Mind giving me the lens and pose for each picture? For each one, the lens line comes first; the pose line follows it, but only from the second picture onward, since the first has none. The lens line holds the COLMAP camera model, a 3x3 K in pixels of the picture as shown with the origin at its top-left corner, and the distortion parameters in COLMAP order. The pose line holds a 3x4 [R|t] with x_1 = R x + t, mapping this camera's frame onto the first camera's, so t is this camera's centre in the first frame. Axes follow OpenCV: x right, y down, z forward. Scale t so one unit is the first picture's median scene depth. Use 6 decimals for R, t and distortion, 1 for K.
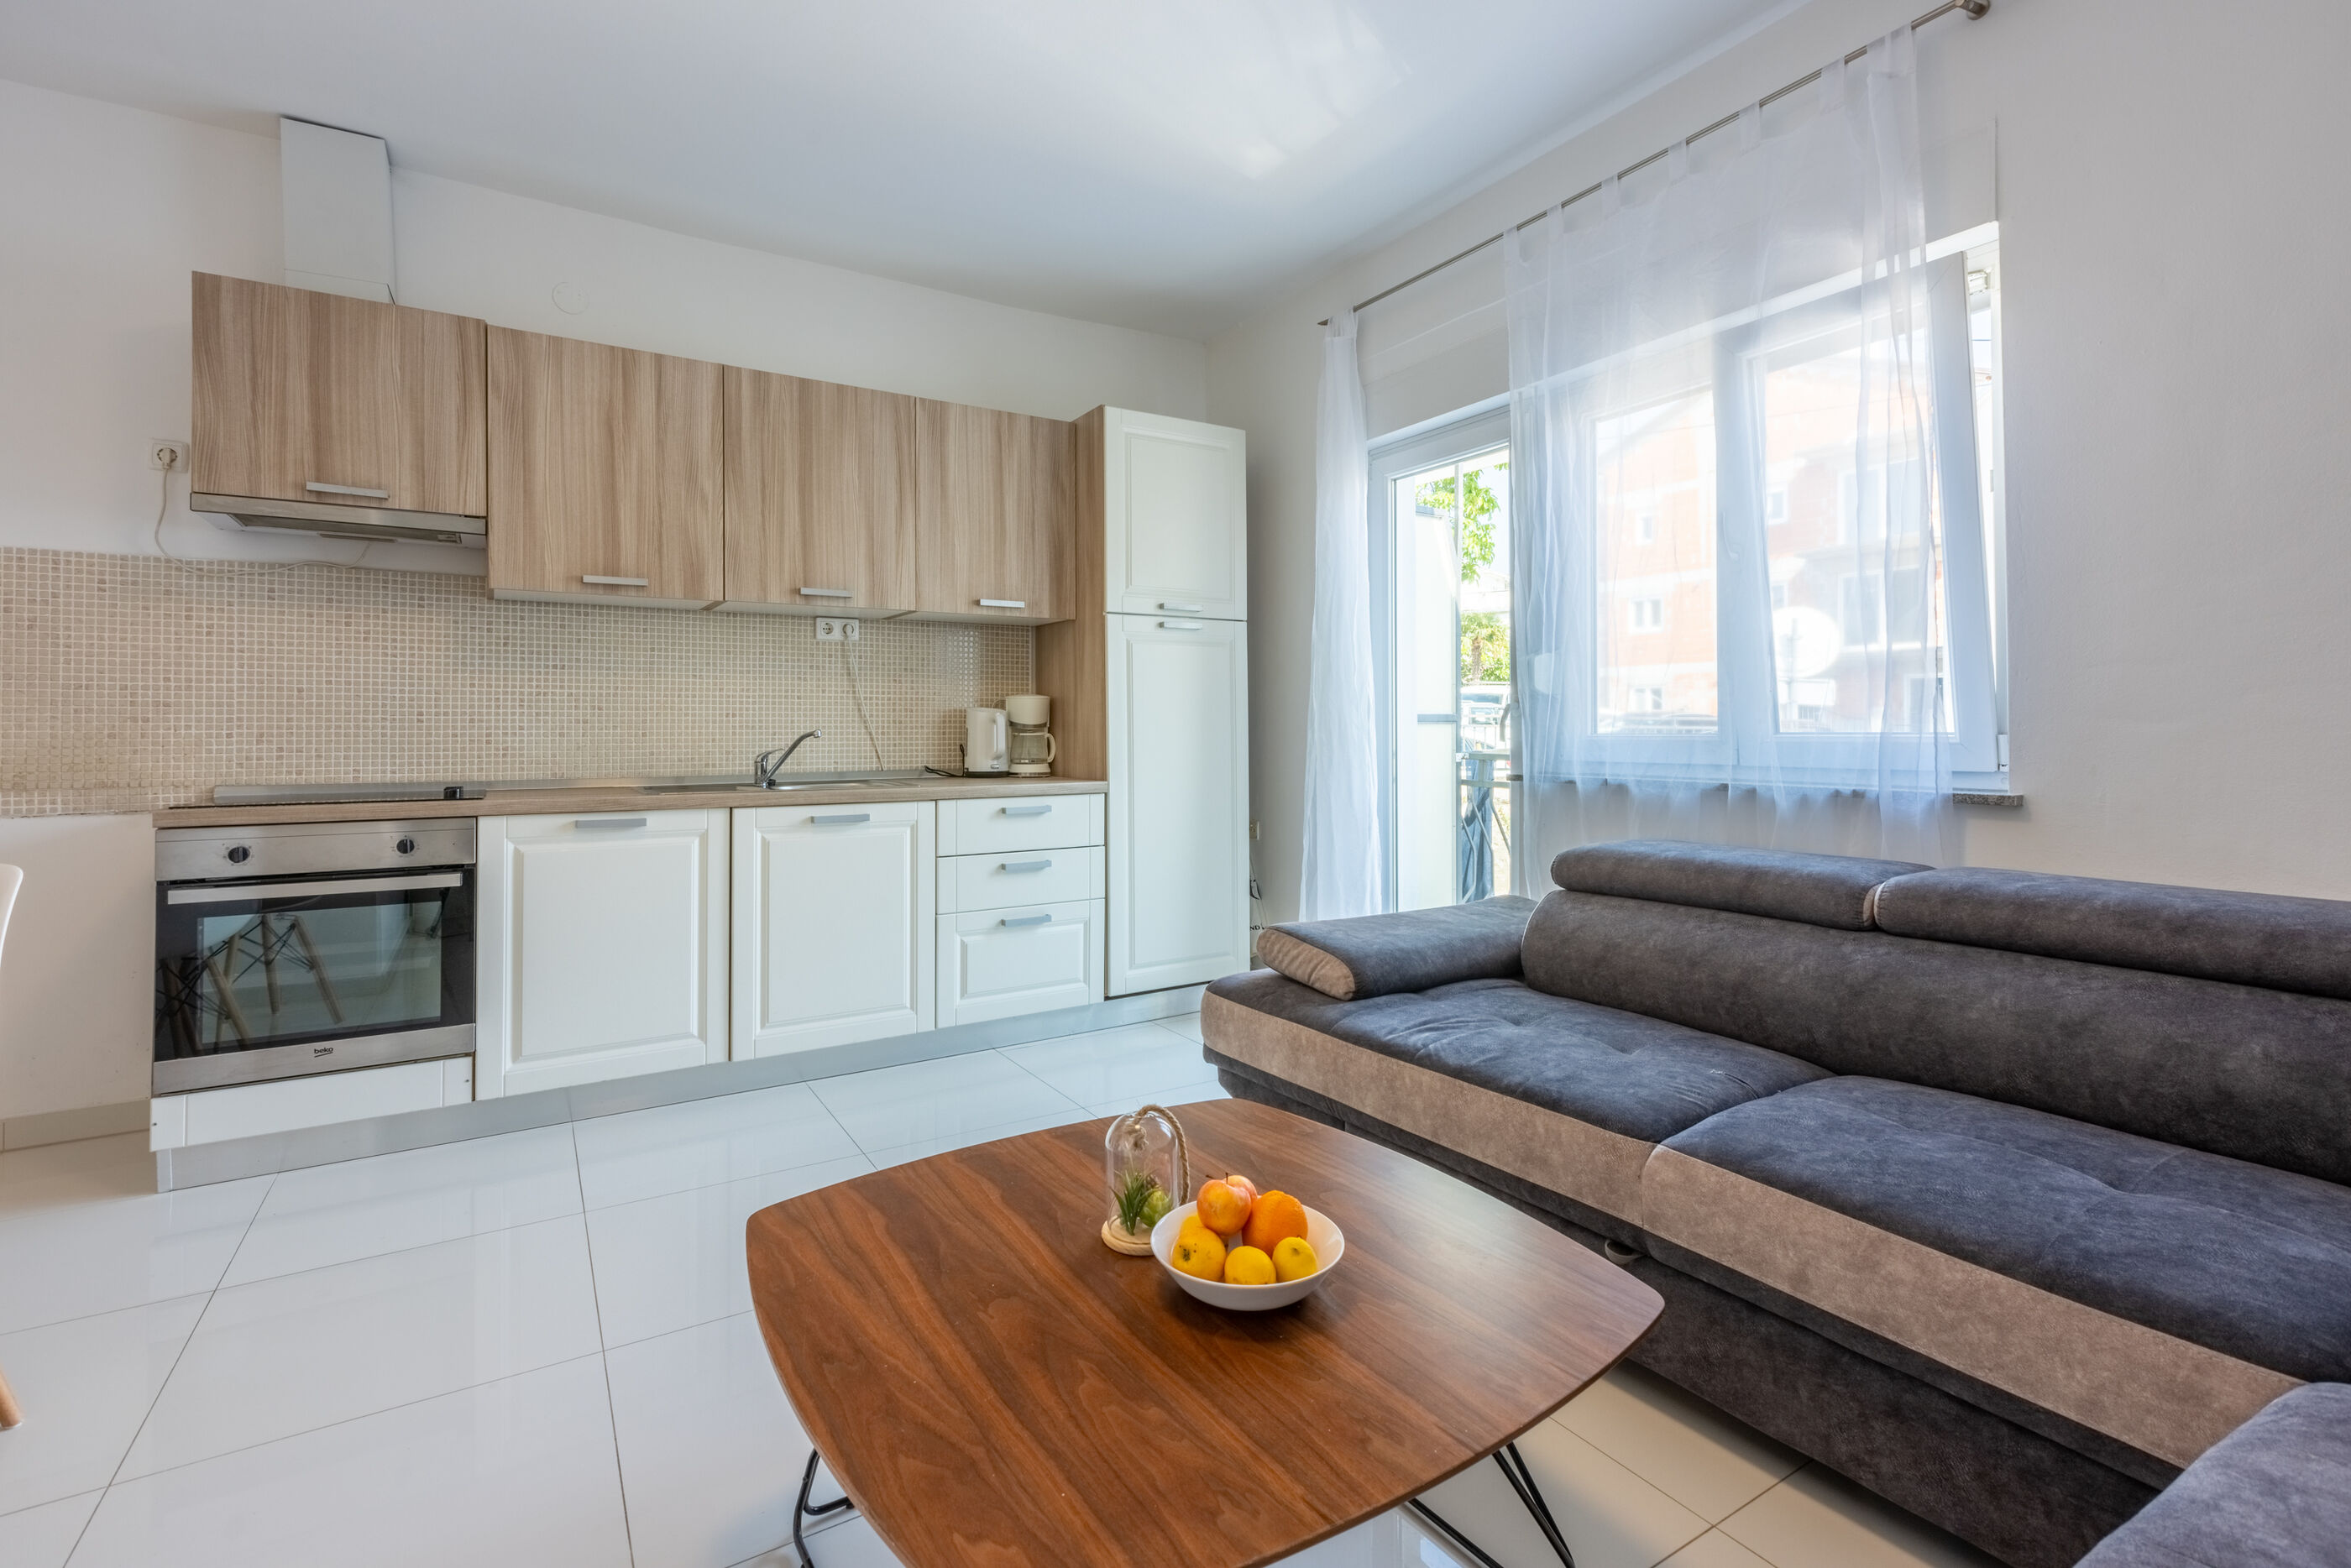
lens RADIAL K [[1049.6, 0, 1166.2], [0, 1049.6, 717.6], [0, 0, 1]] dist [0.000278, -0.000539]
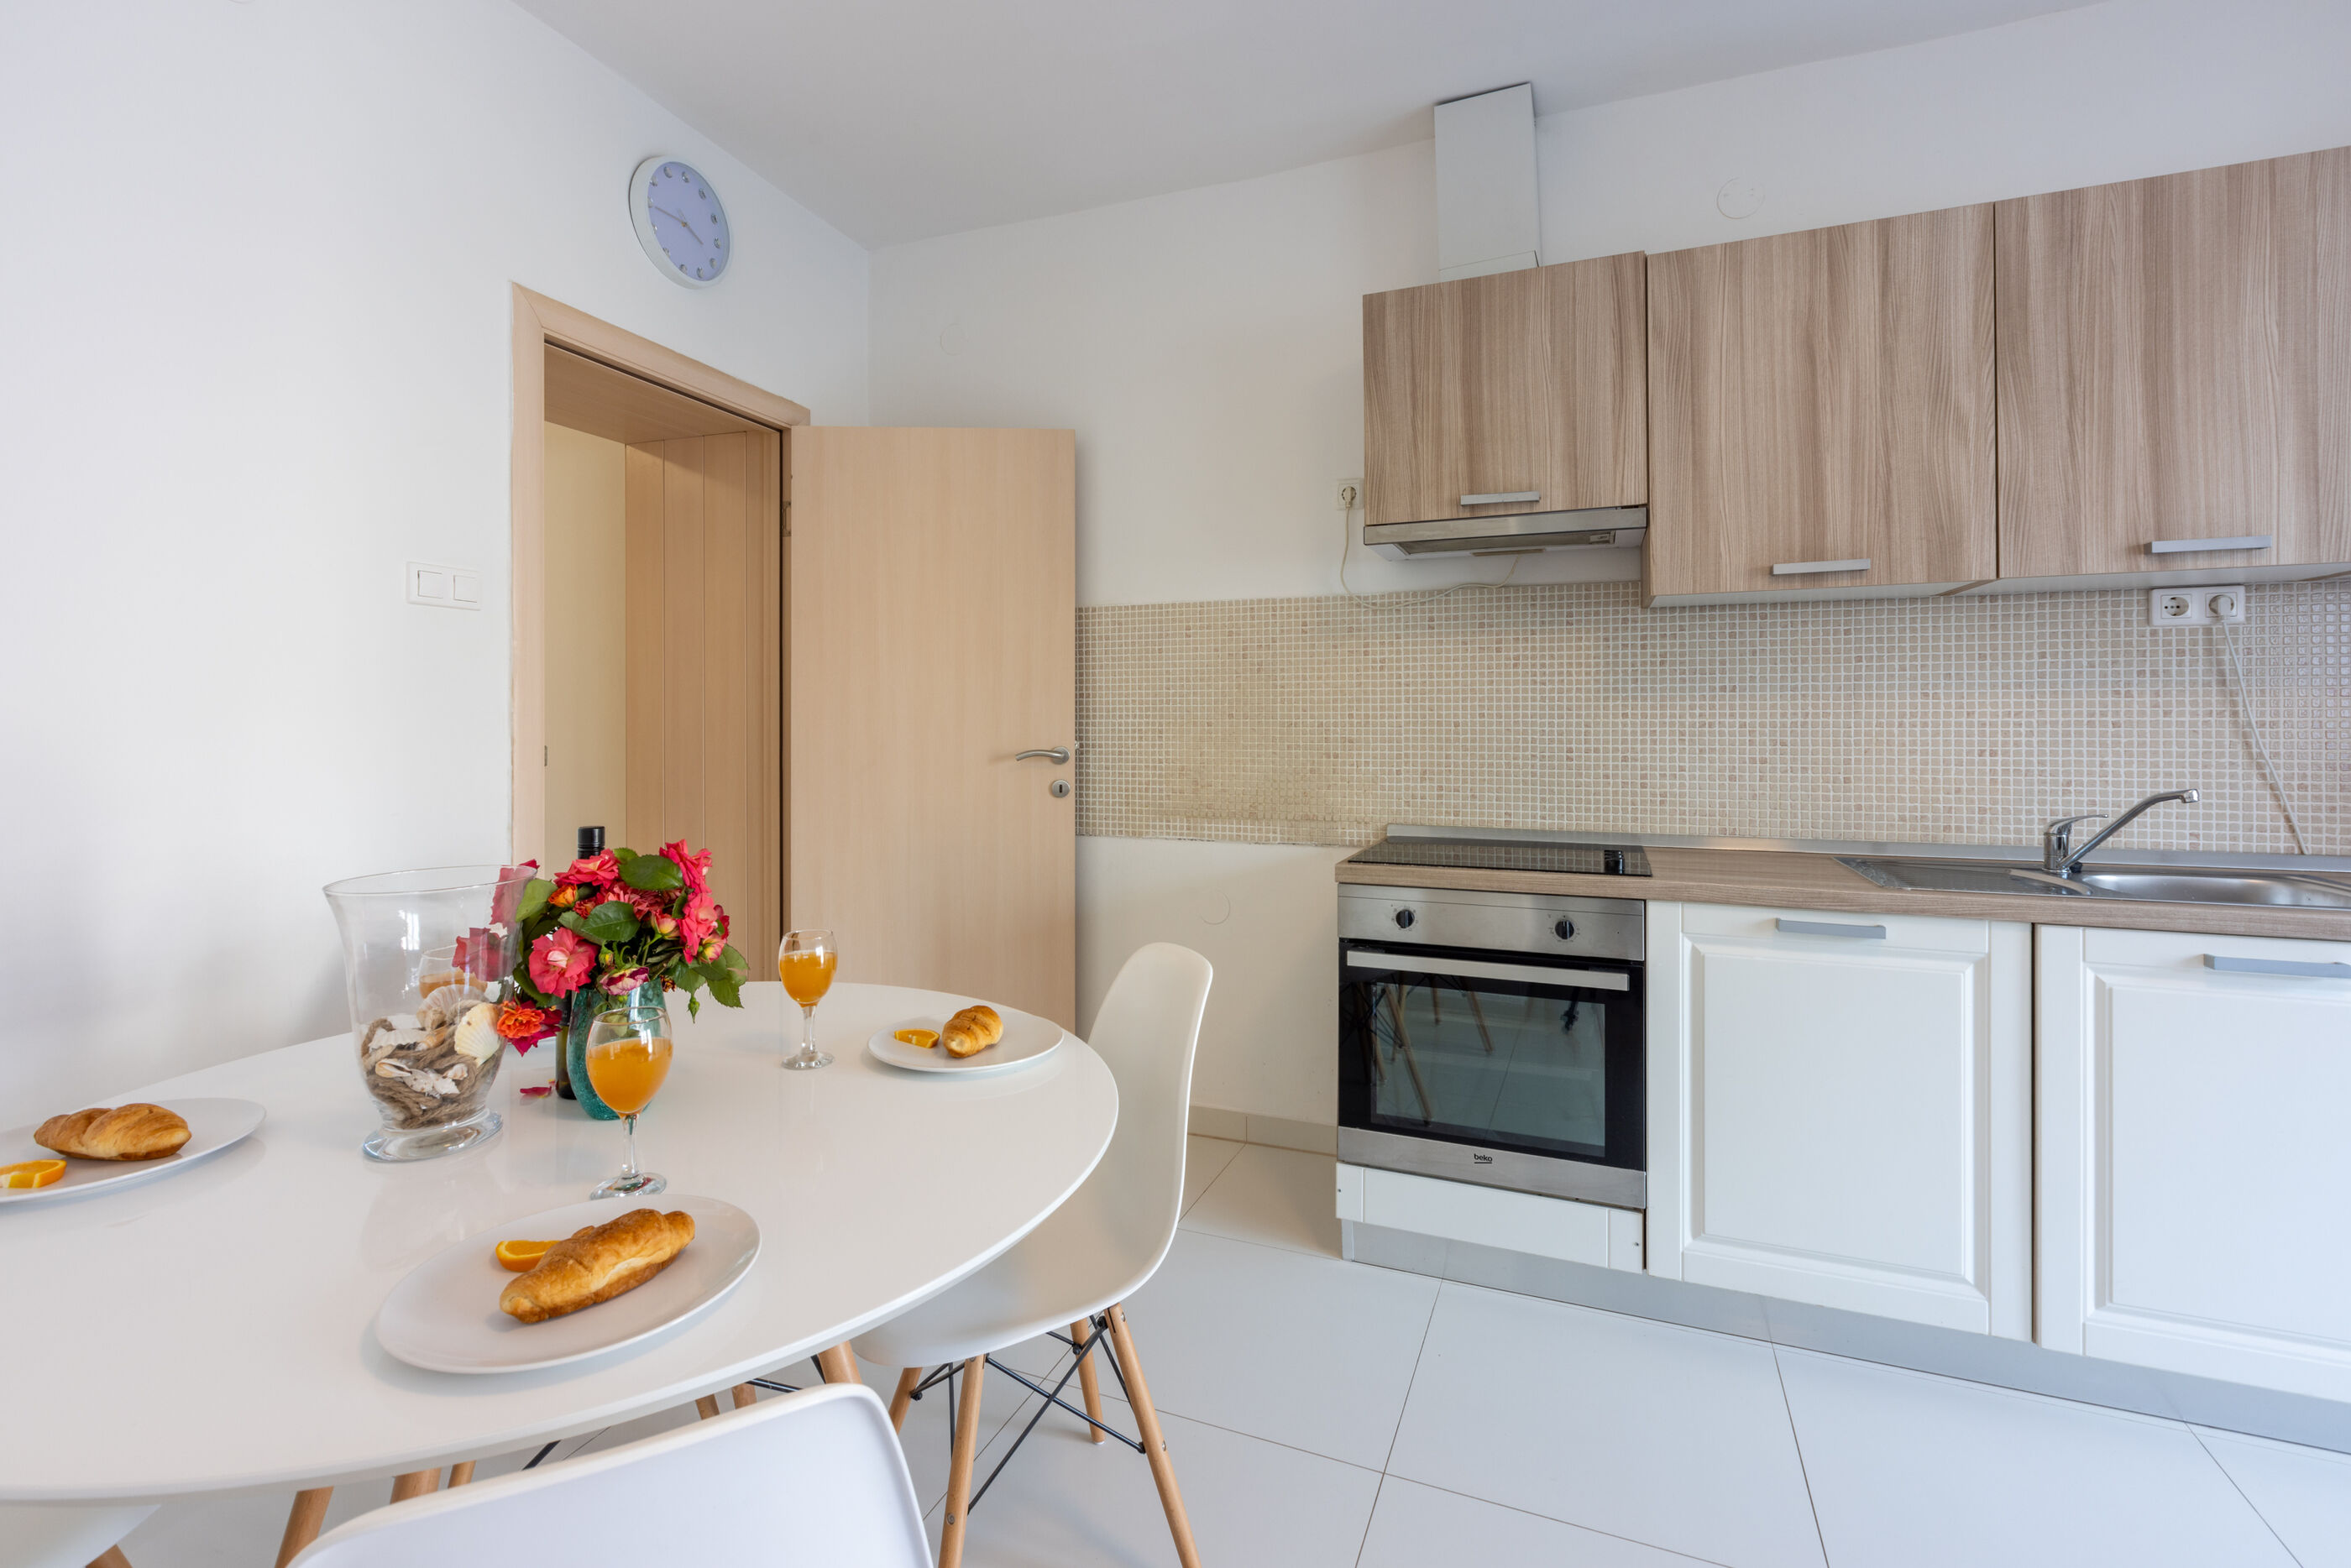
lens RADIAL K [[1049.6, 0, 1167.4], [0, 1049.6, 714.1], [0, 0, 1]] dist [0.000278, -0.000539]
pose [[0.578123, -0.001382, -0.815948, -0.229099], [0.009787, 0.999938, 0.005241, -0.045324], [0.815891, -0.011015, 0.578101, 0.271404]]
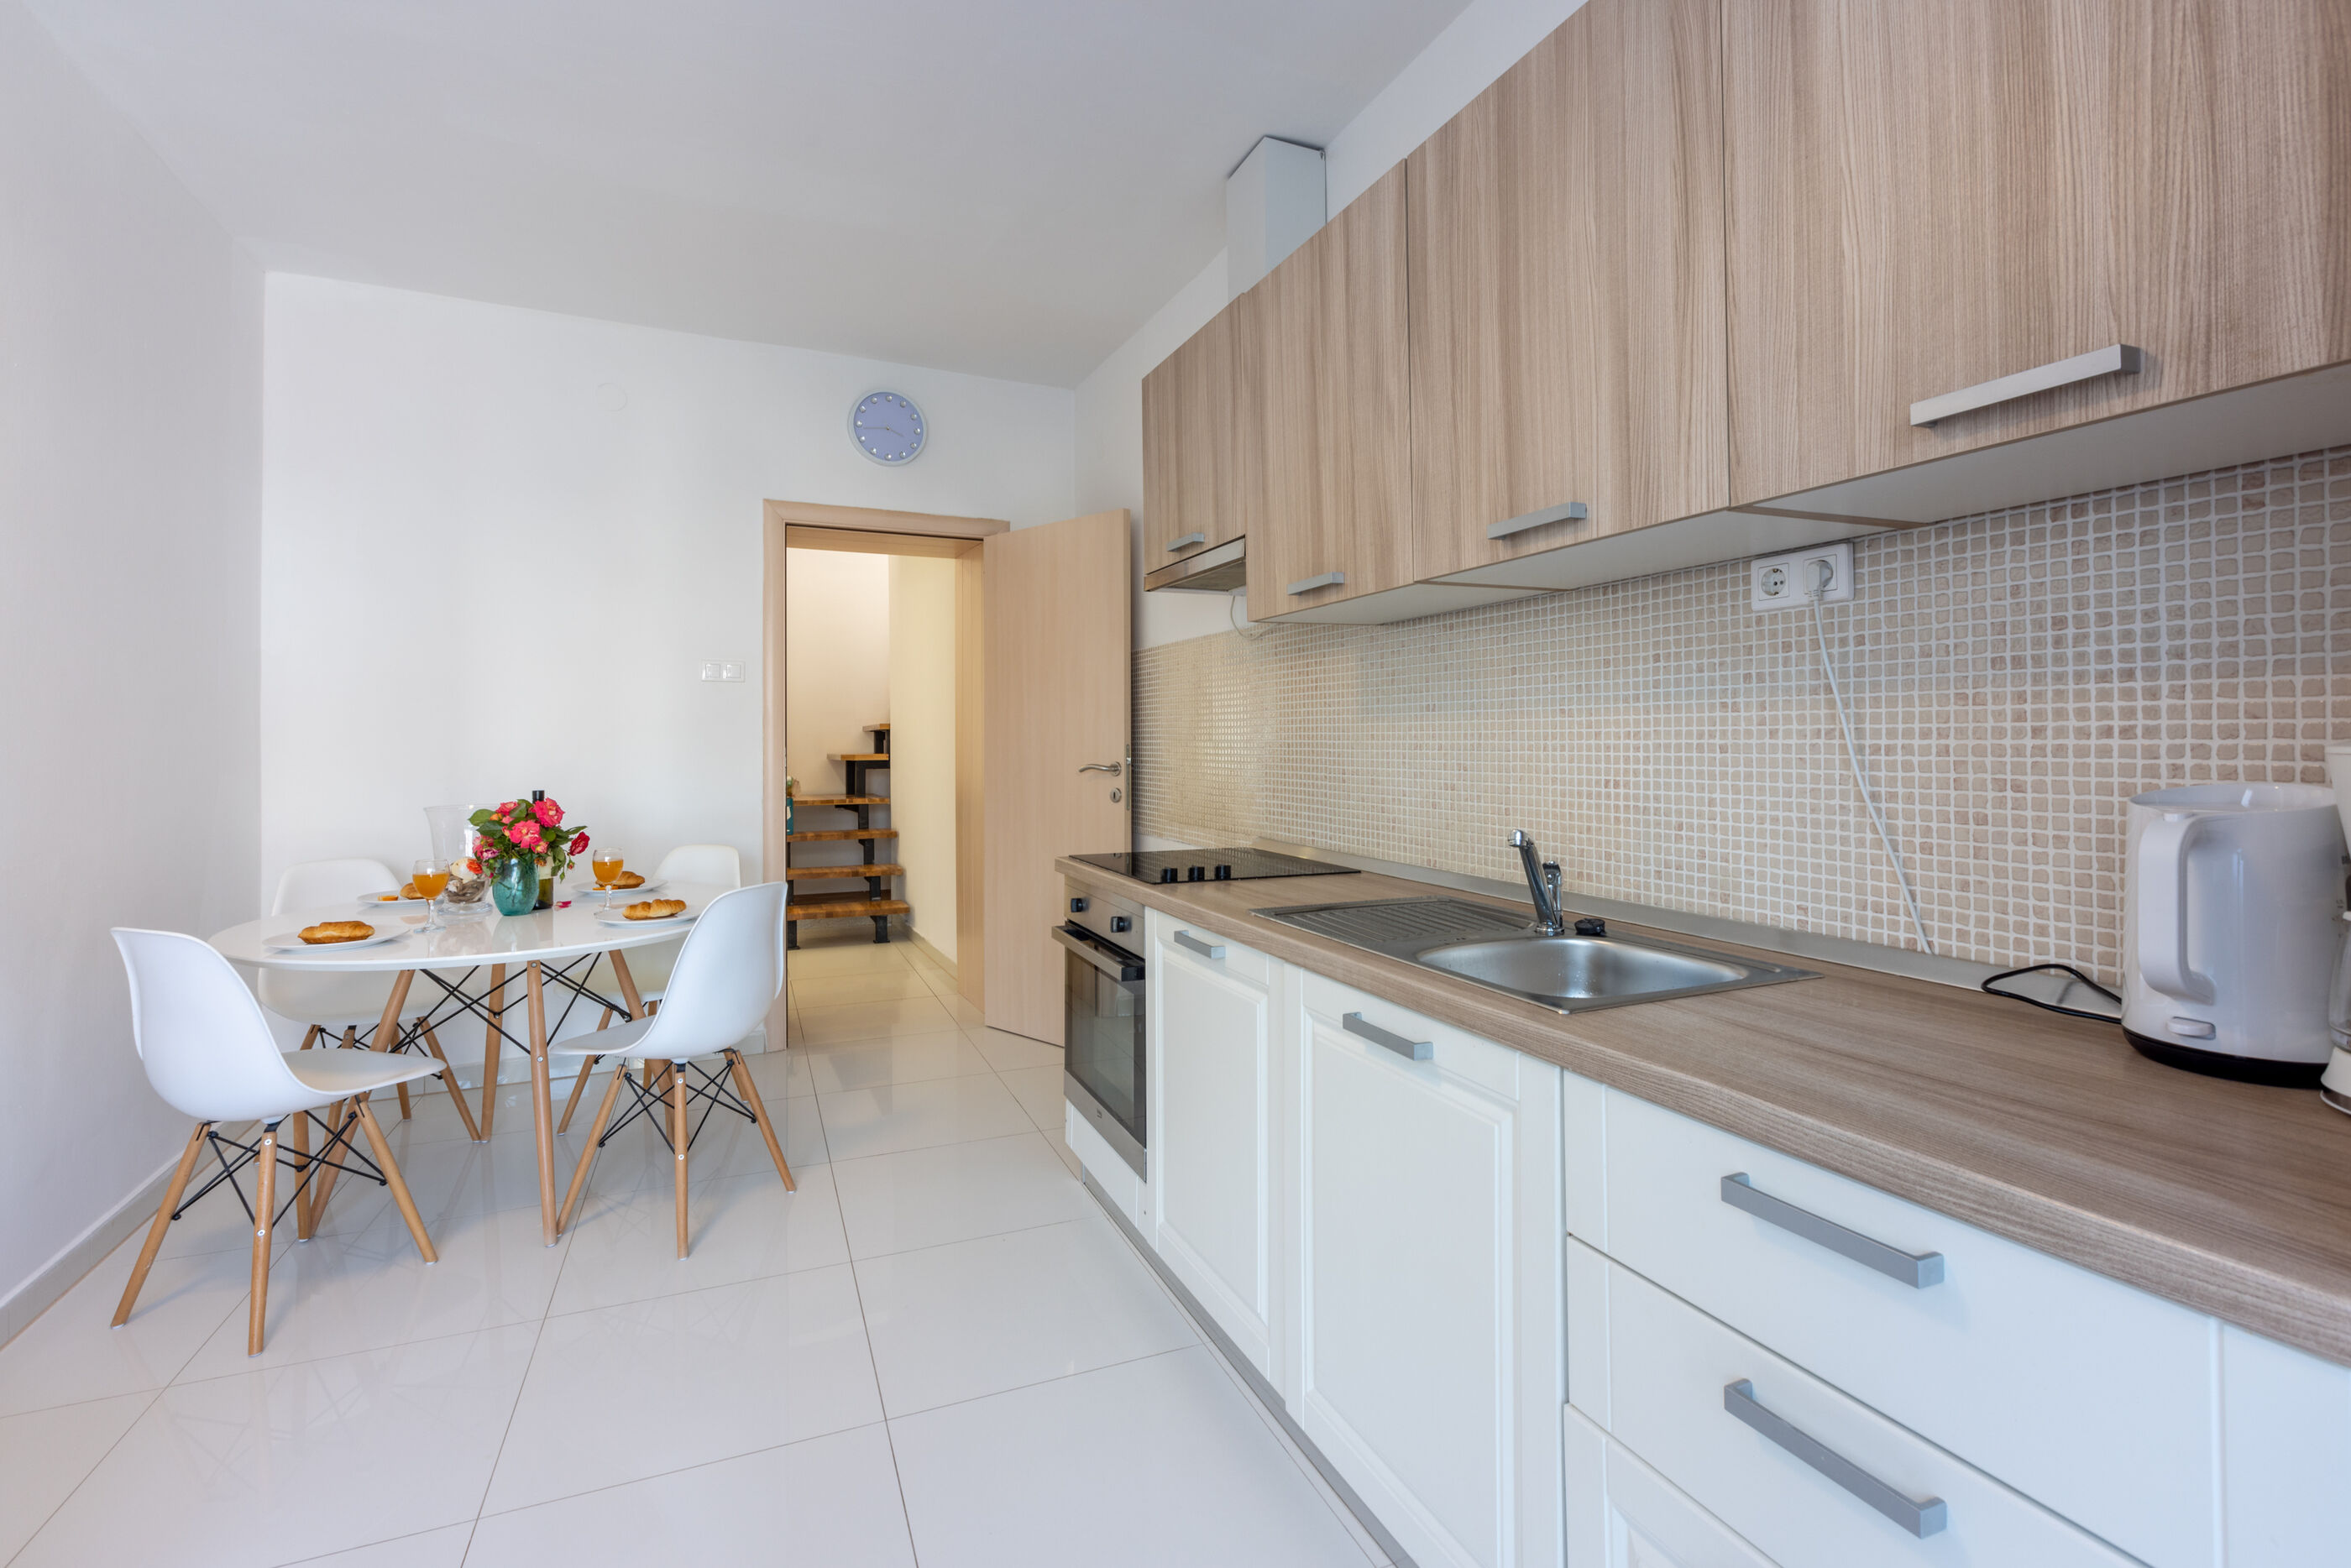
lens RADIAL K [[1049.6, 0, 1183.5], [0, 1049.6, 734.6], [0, 0, 1]] dist [0.000278, -0.000539]
pose [[-0.159635, -0.002007, -0.987174, 0.166813], [0.012944, 0.999908, -0.004126, -0.035555], [0.987091, -0.013436, -0.159594, 1.126723]]
